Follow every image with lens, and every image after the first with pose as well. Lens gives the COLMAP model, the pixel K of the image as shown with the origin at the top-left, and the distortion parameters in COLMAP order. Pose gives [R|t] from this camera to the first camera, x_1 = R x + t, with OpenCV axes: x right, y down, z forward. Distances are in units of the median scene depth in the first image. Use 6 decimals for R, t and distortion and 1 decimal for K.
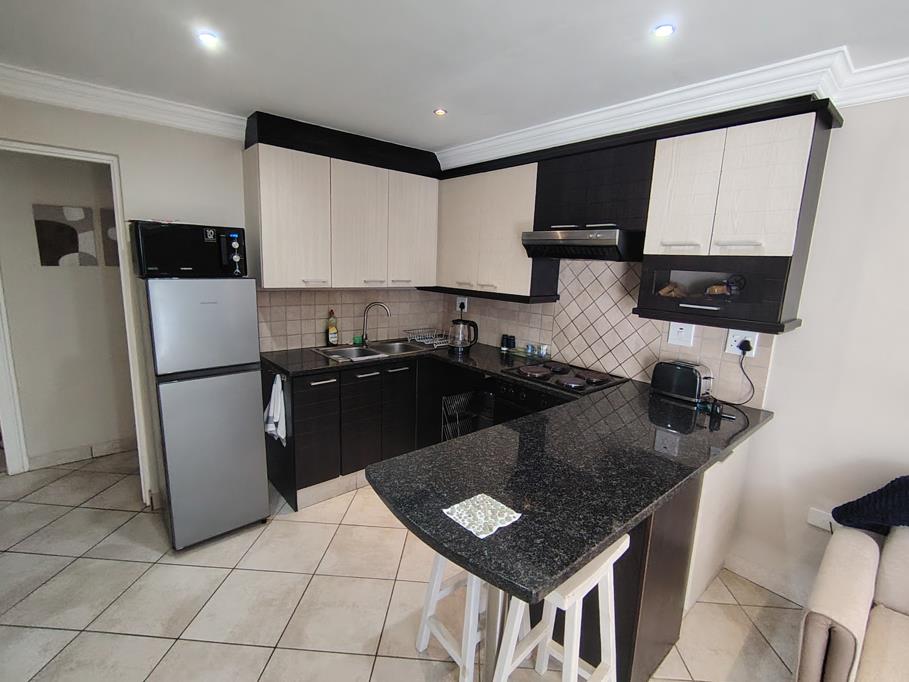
lens RADIAL K [[423.7, 0, 452.3], [0, 423.7, 336.8], [0, 0, 1]] dist [-0.001250, -0.002147]
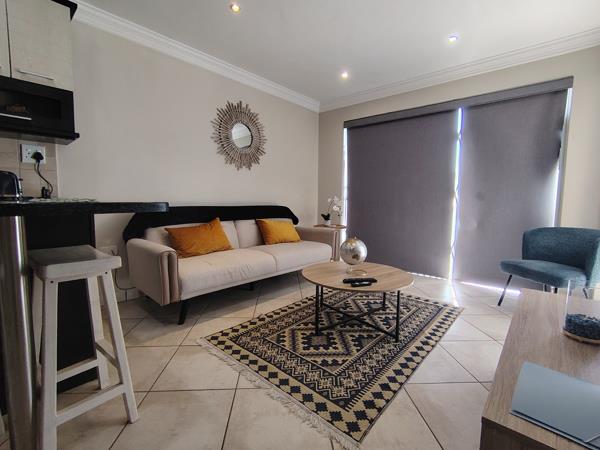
lens RADIAL K [[279.7, 0, 298.7], [0, 279.7, 223.9], [0, 0, 1]] dist [-0.001250, -0.002147]
pose [[-0.114747, -0.127319, 0.985202, -0.303583], [0.152479, 0.977743, 0.144115, 0.194819], [-0.981623, 0.166759, -0.092780, 0.195867]]
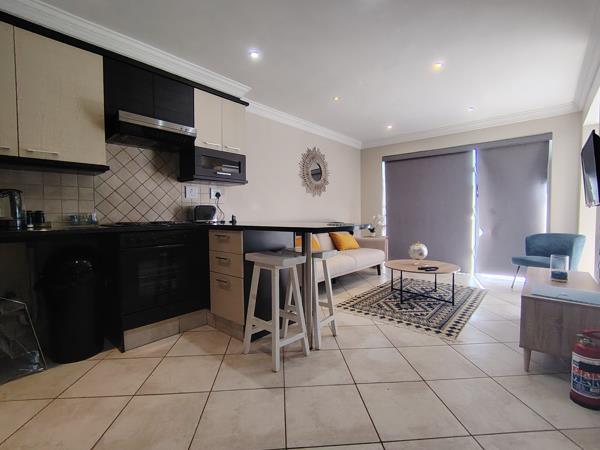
lens RADIAL K [[279.7, 0, 297.0], [0, 279.7, 225.1], [0, 0, 1]] dist [-0.001250, -0.002147]
pose [[-0.122171, -0.077857, 0.989451, -0.689561], [0.172607, 0.980060, 0.098430, 0.083833], [-0.977385, 0.182811, -0.106297, 0.609636]]
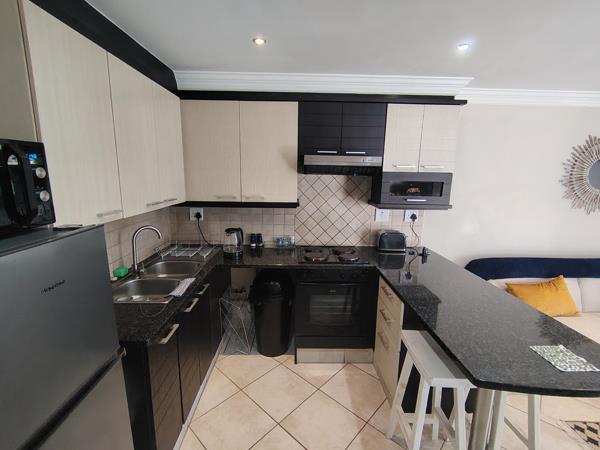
lens RADIAL K [[279.7, 0, 298.9], [0, 279.7, 224.3], [0, 0, 1]] dist [-0.001250, -0.002147]
pose [[0.646046, -0.166806, 0.744849, -0.498538], [0.142664, 0.985021, 0.096852, -0.116488], [-0.749848, 0.043692, 0.660166, 0.427867]]
